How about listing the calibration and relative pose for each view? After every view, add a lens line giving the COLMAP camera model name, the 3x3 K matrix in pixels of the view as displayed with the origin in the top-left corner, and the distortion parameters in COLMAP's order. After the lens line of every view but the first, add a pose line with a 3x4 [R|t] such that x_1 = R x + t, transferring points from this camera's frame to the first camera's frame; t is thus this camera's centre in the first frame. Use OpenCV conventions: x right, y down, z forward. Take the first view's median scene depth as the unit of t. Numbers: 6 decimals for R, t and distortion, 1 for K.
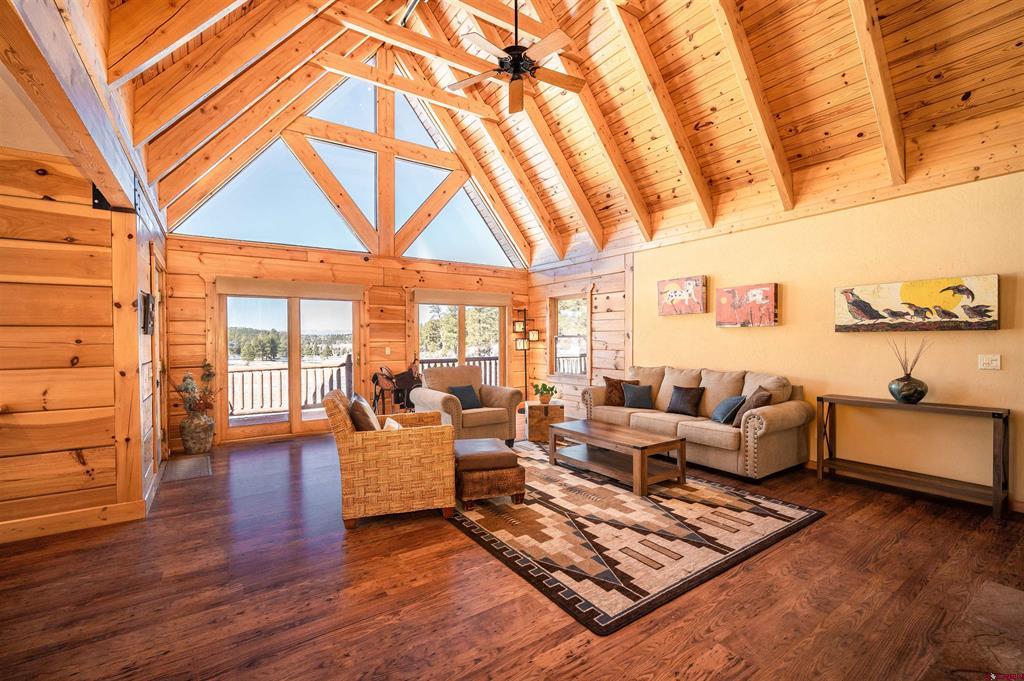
lens RADIAL K [[443.2, 0, 514.6], [0, 443.2, 342.0], [0, 0, 1]] dist [-0.013284, 0.004333]
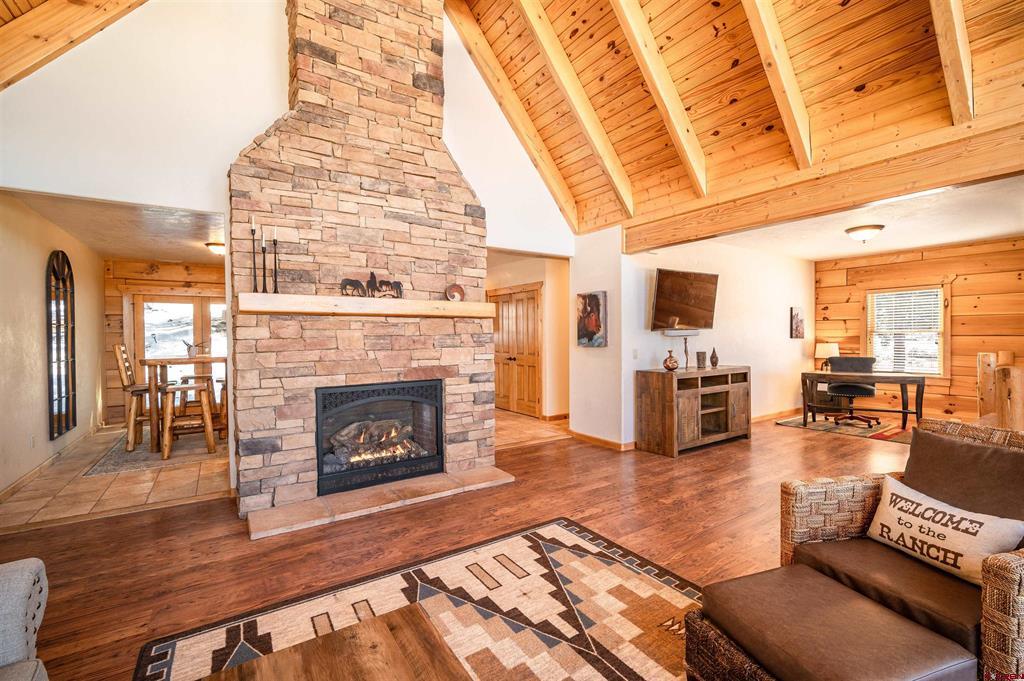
lens RADIAL K [[443.2, 0, 514.0], [0, 443.2, 343.5], [0, 0, 1]] dist [-0.013284, 0.004333]
pose [[-0.999770, 0.015384, 0.014949, 0.169439], [0.015746, 0.999578, 0.024418, -0.012508], [-0.014567, 0.024647, -0.999590, 1.287011]]
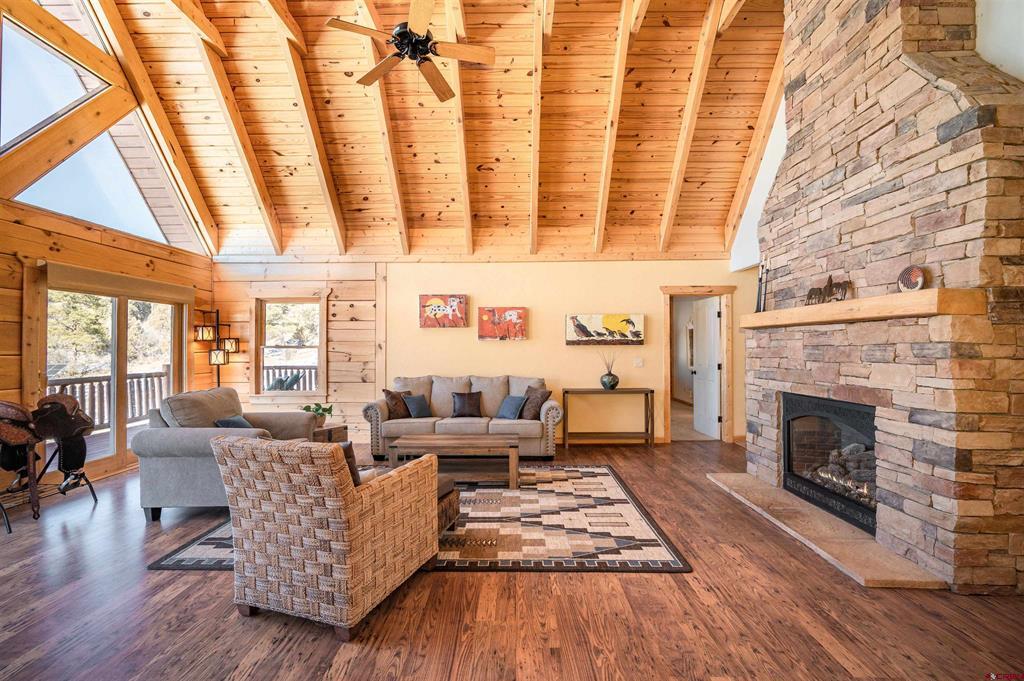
lens RADIAL K [[443.2, 0, 513.2], [0, 443.2, 342.3], [0, 0, 1]] dist [-0.013284, 0.004333]
pose [[0.576216, 0.013813, 0.817180, -0.596383], [0.006061, 0.999757, -0.021174, -0.001966], [-0.817275, 0.017154, 0.575993, 0.323043]]
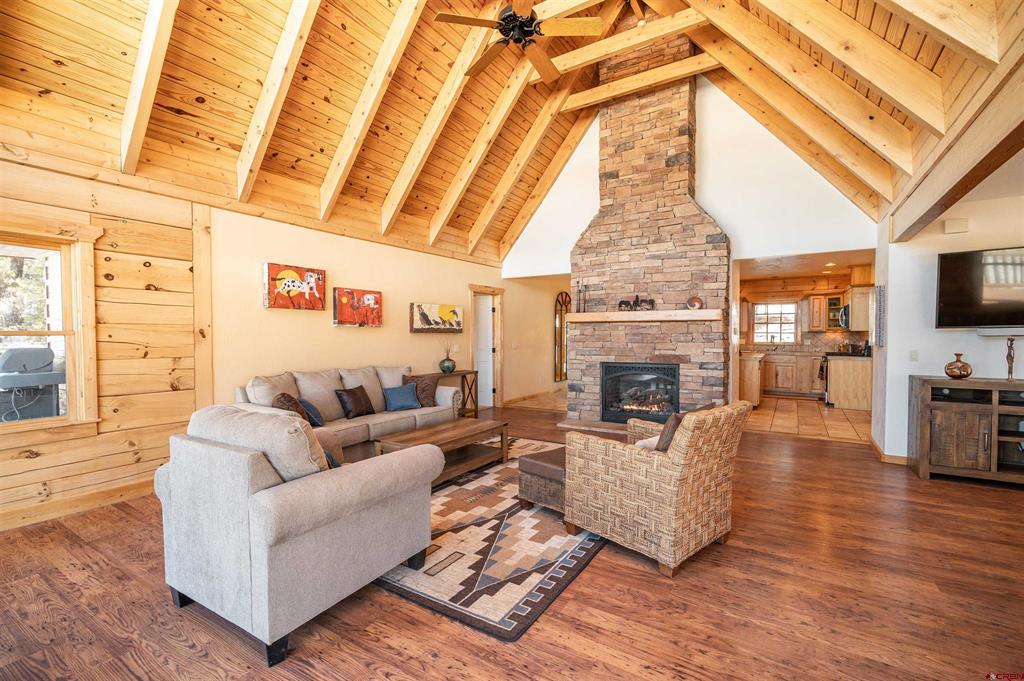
lens RADIAL K [[443.2, 0, 513.5], [0, 443.2, 342.6], [0, 0, 1]] dist [-0.013284, 0.004333]
pose [[-0.390157, -0.007774, 0.920716, -0.804284], [0.012400, 0.999829, 0.013696, -0.006514], [-0.920665, 0.016760, -0.389994, 1.347137]]
